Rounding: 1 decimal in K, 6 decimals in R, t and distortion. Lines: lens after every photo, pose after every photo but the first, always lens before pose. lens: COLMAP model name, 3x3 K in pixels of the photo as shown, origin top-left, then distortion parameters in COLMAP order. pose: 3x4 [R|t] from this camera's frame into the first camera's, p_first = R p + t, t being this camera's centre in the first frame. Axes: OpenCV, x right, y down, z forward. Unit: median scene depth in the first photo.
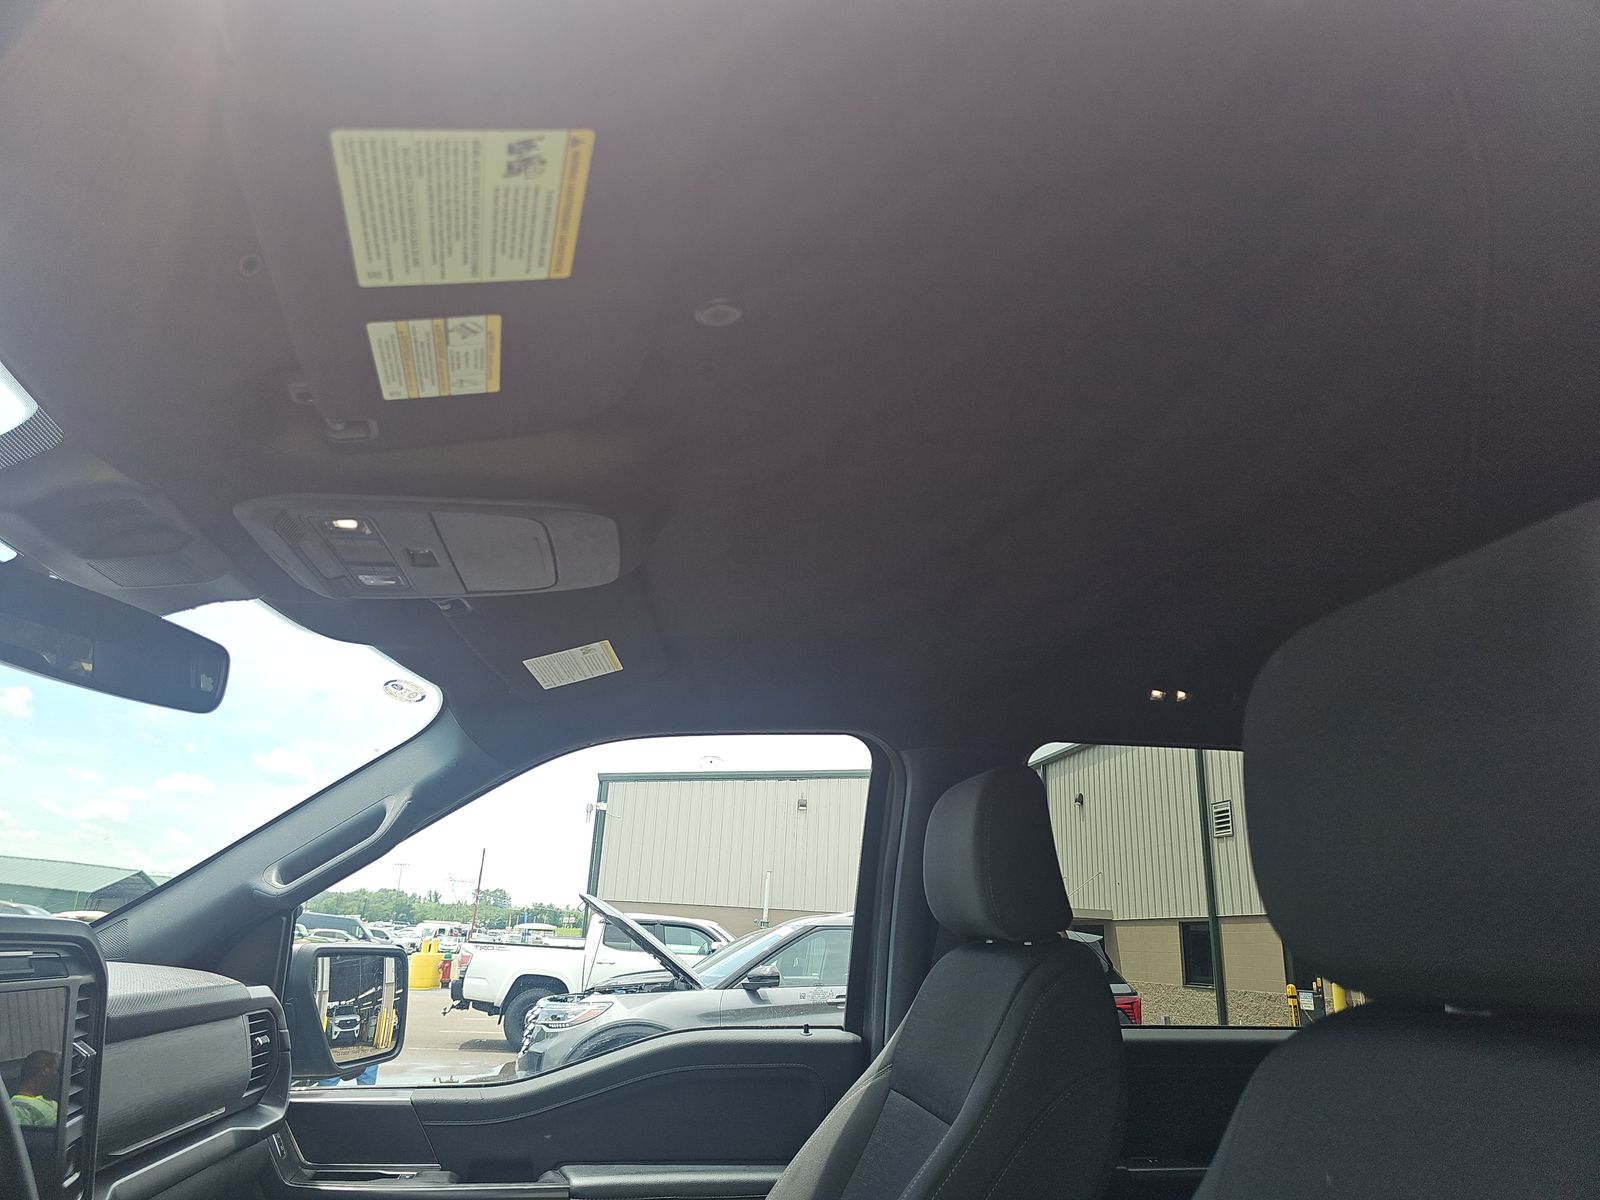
lens RADIAL K [[1040.7, 0, 808.0], [0, 1040.7, 605.6], [0, 0, 1]] dist [0.046847, -0.056522]
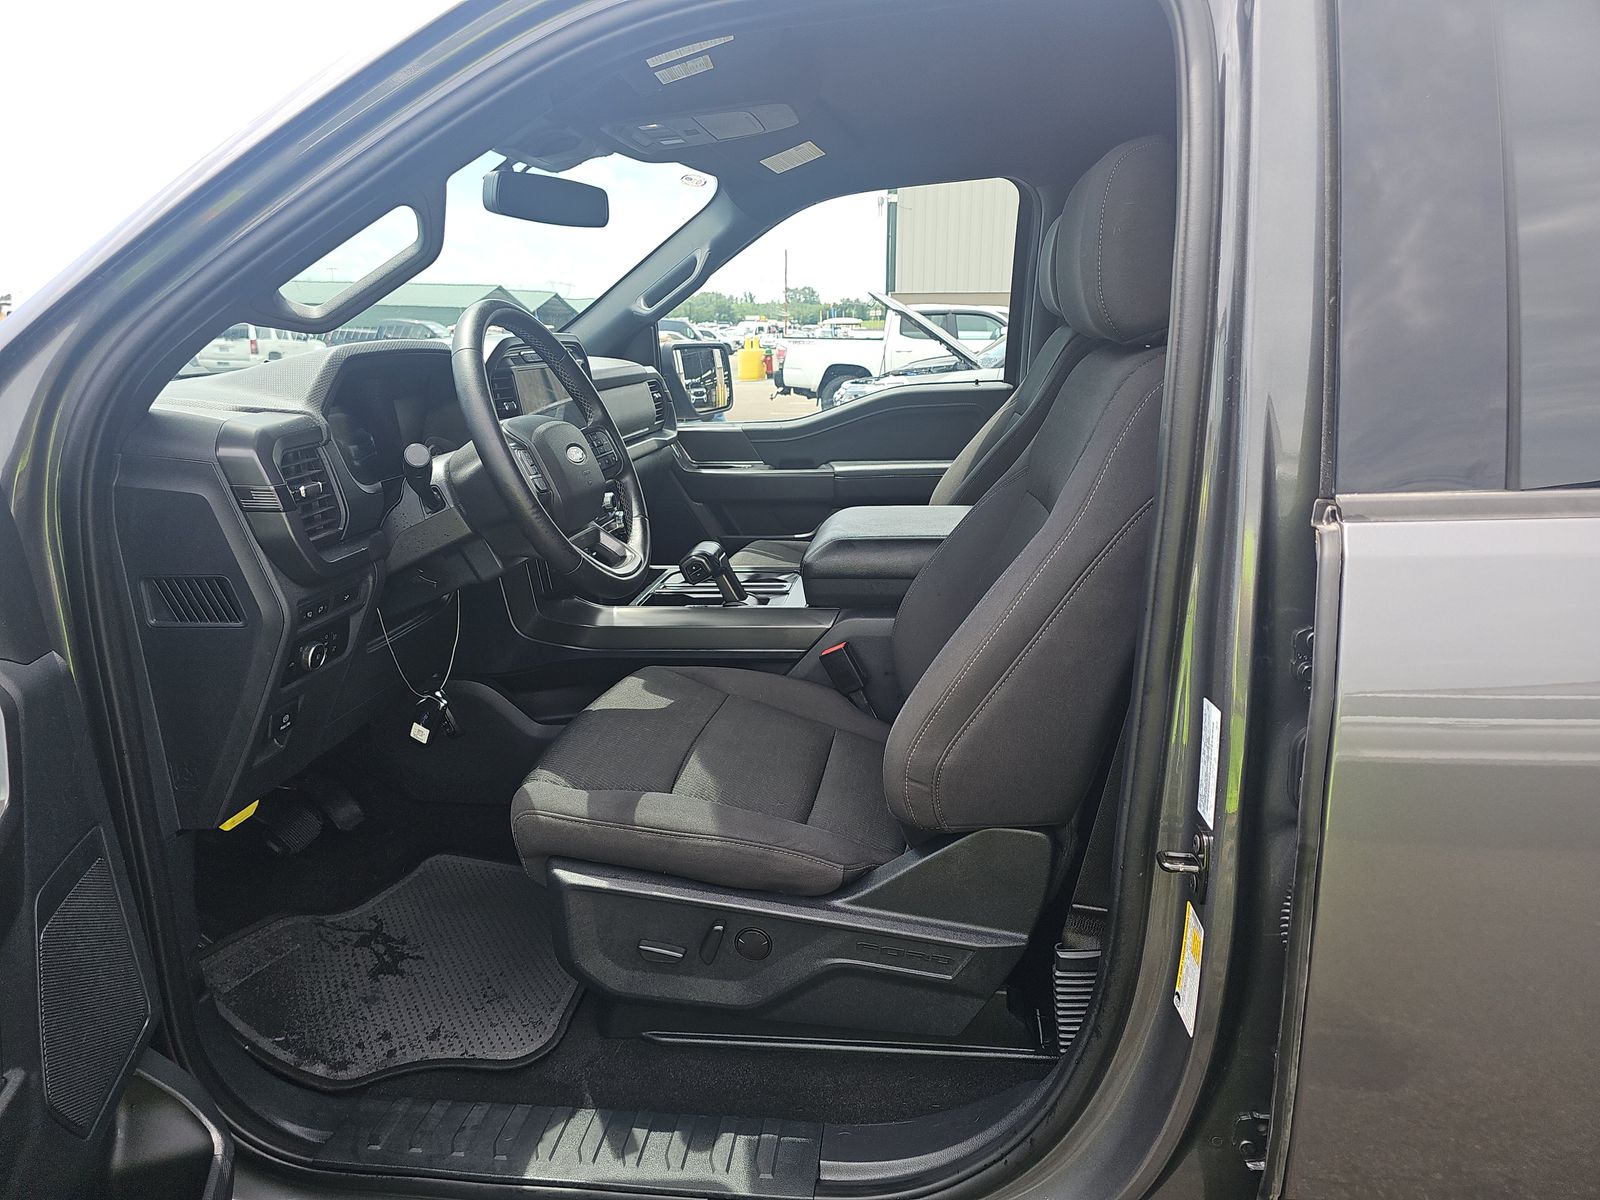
lens RADIAL K [[1040.7, 0, 808.0], [0, 1040.7, 605.6], [0, 0, 1]] dist [0.046847, -0.056522]
pose [[0.960296, 0.025012, -0.277859, 0.119154], [0.128677, 0.843995, 0.520687, -0.091523], [0.247535, -0.535768, 0.807266, -0.291039]]
